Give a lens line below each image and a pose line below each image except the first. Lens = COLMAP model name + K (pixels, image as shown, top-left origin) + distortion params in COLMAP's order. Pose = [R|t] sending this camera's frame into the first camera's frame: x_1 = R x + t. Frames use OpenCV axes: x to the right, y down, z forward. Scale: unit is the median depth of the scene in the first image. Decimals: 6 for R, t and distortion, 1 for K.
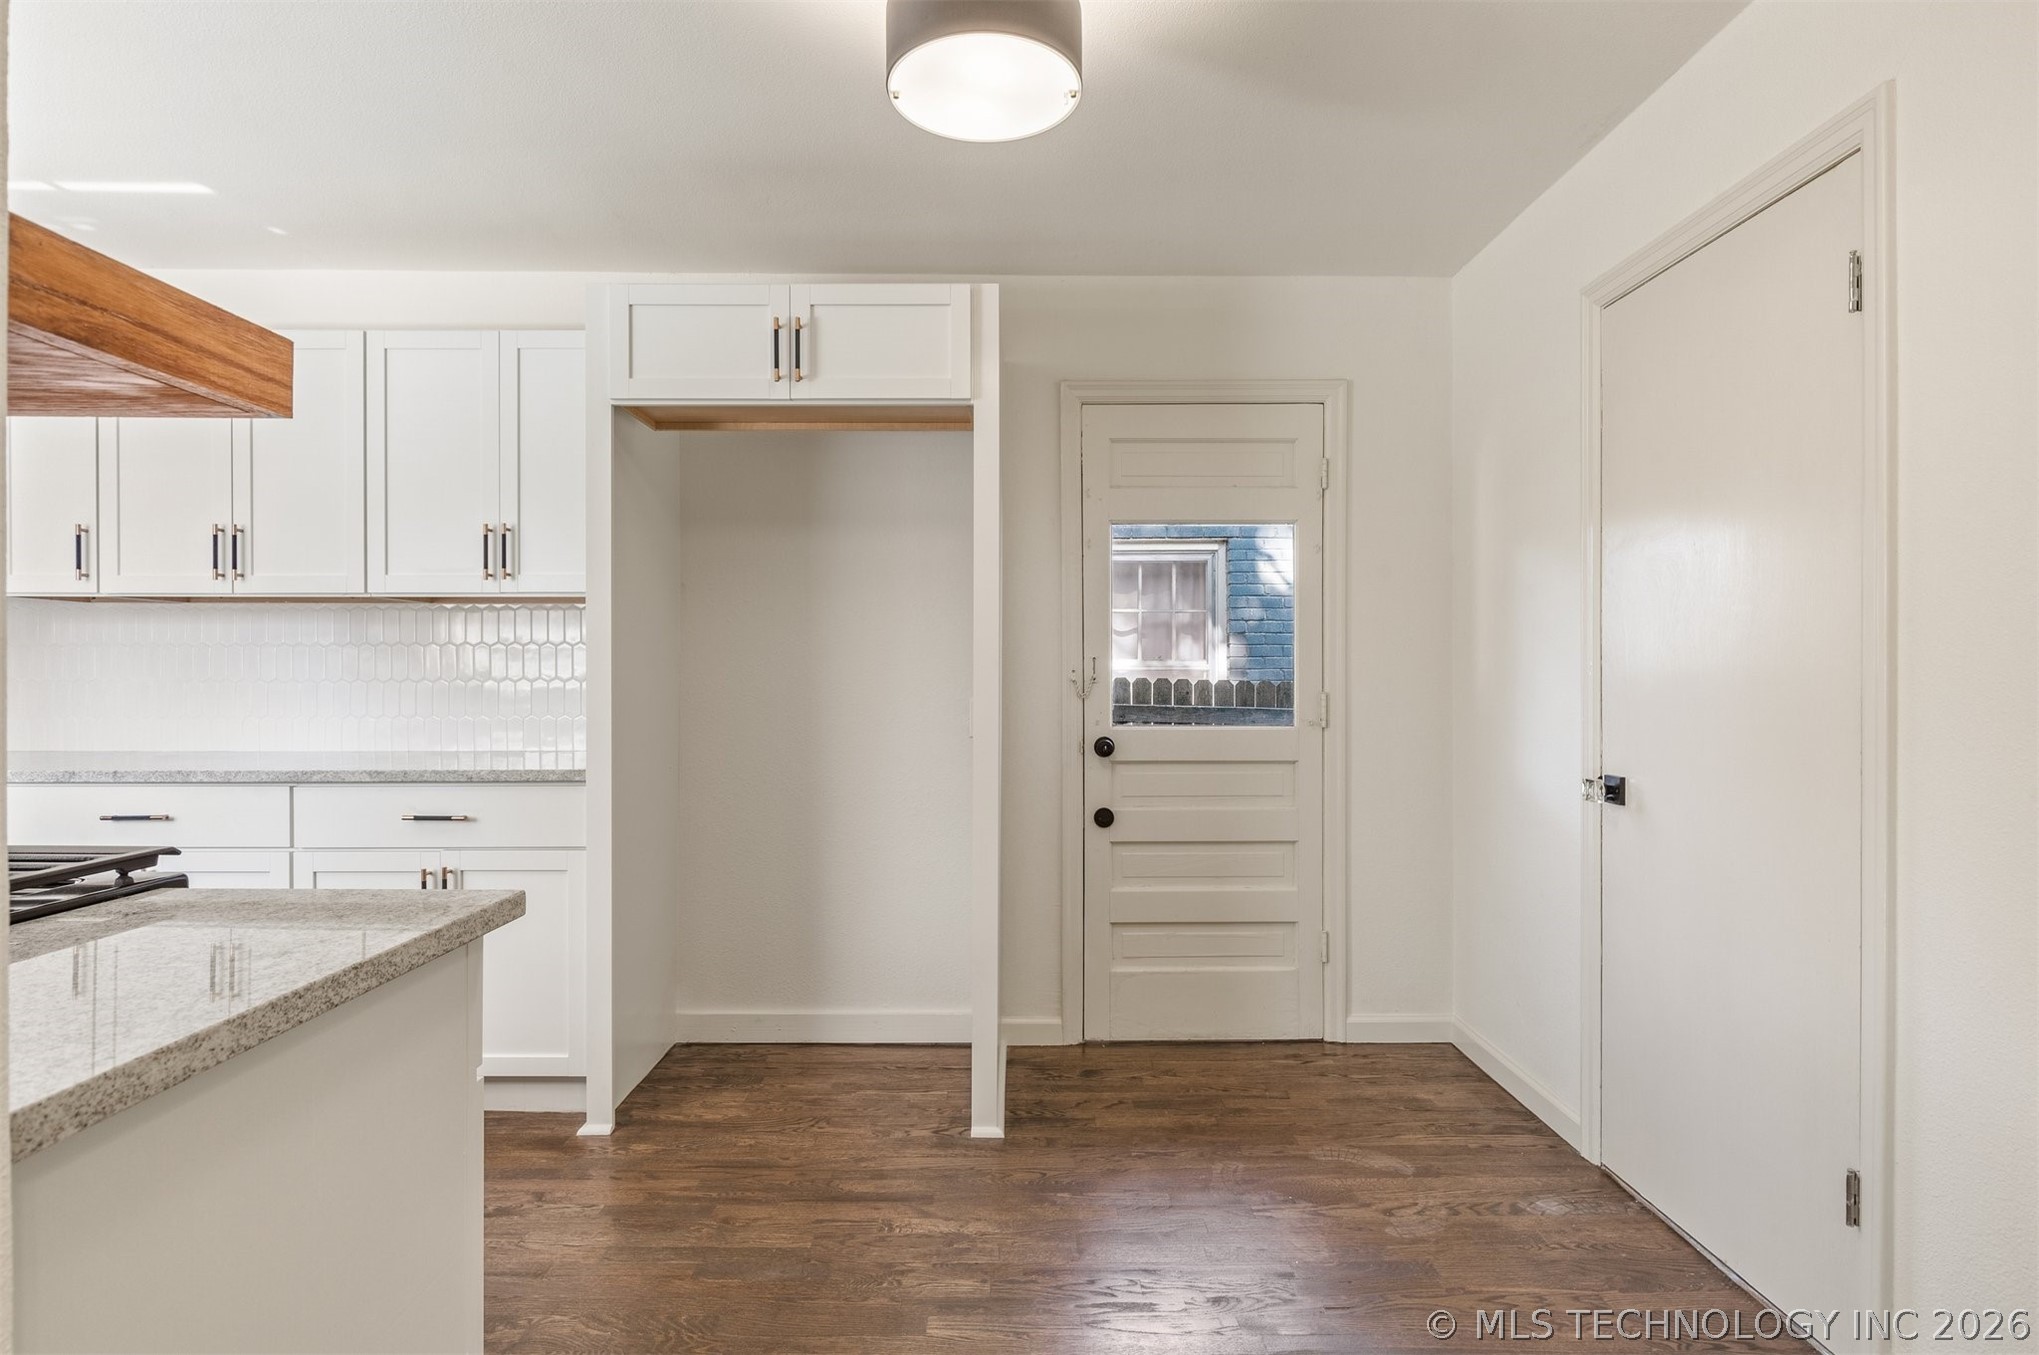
lens RADIAL K [[1068.3, 0, 1054.8], [0, 1068.3, 676.0], [0, 0, 1]] dist [-0.002780, -0.001062]
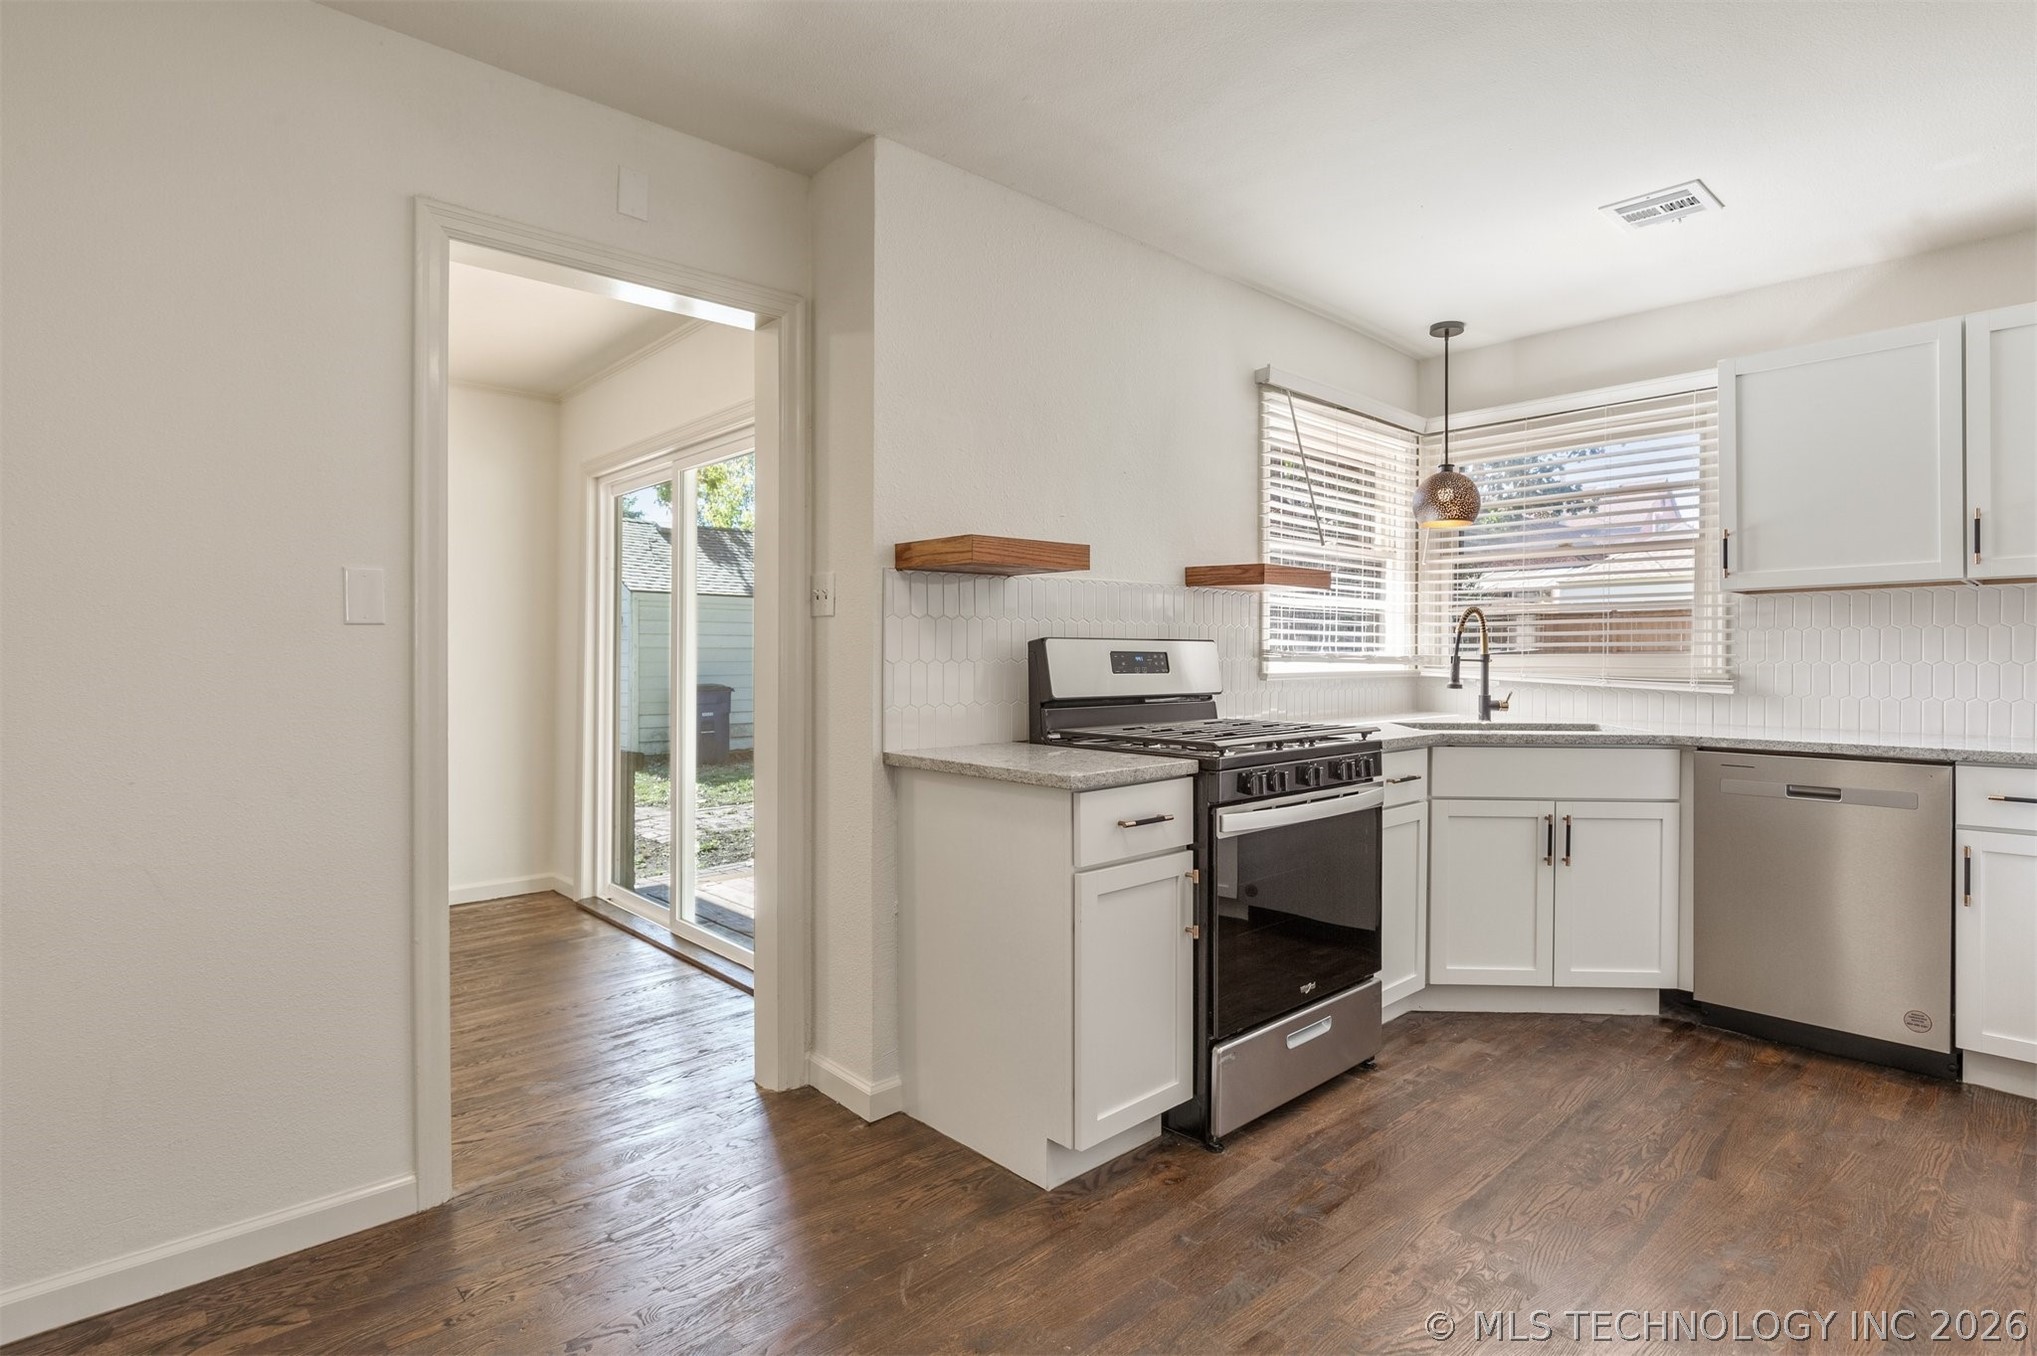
lens RADIAL K [[1025.4, 0, 1032.1], [0, 1025.4, 661.9], [0, 0, 1]] dist [-0.005250, -0.001269]
pose [[-0.750981, 0.003359, -0.660316, 0.280420], [-0.002820, 0.999962, 0.008294, -0.000816], [0.660318, 0.008091, -0.750942, 0.932068]]
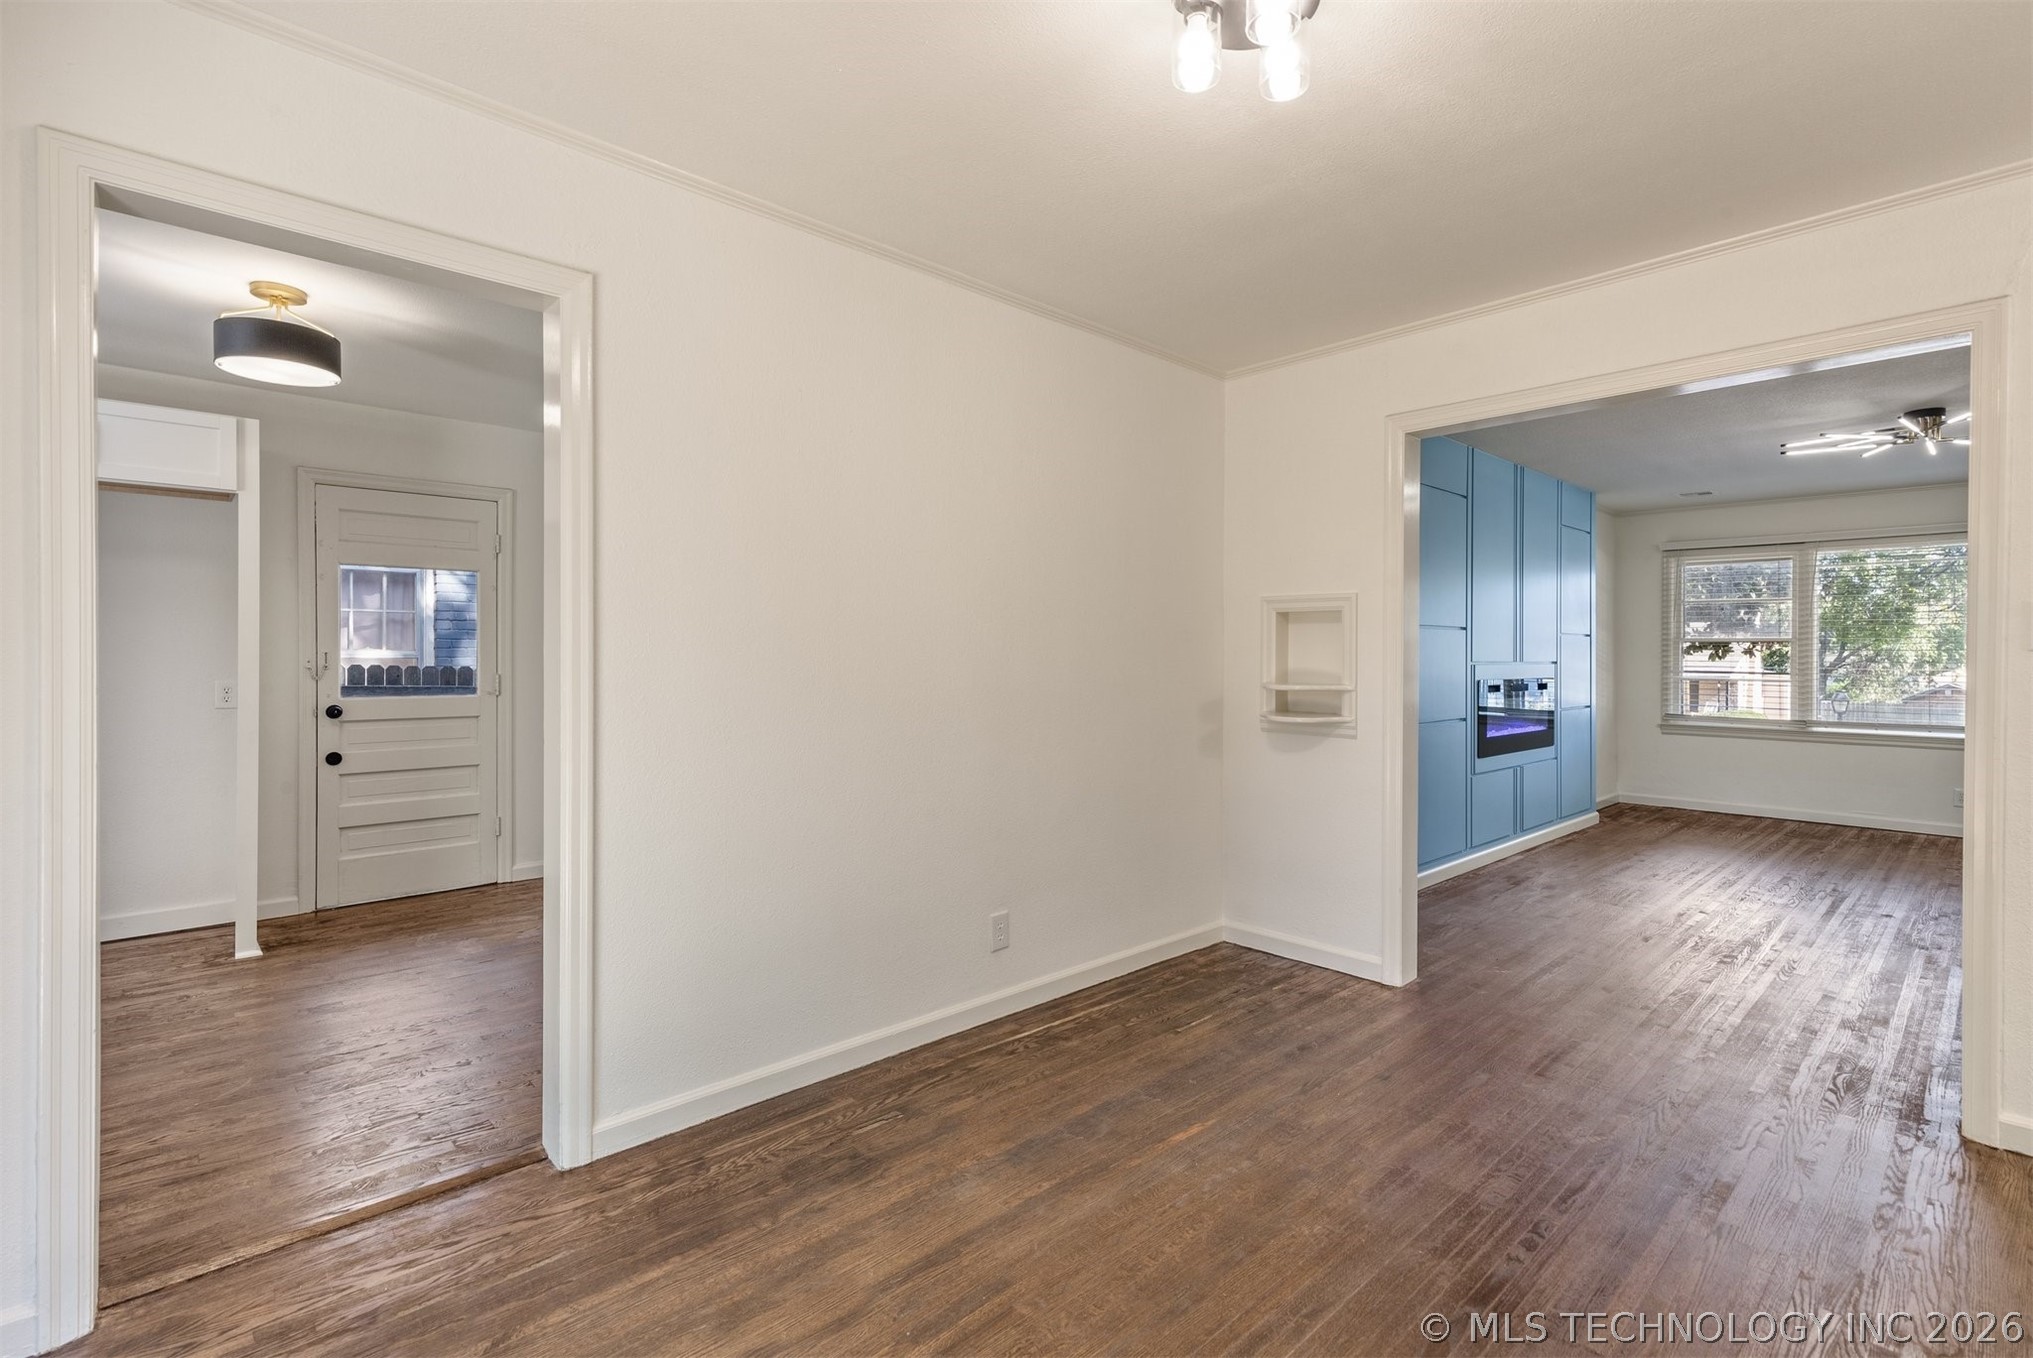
lens RADIAL K [[931.5, 0, 1027.0], [0, 931.5, 666.5], [0, 0, 1]] dist [-0.000836, 0.000411]
pose [[0.751533, -0.001789, 0.659693, -0.099847], [-0.002910, 0.999978, 0.006027, -0.010115], [-0.659689, -0.006450, 0.751511, -0.743501]]
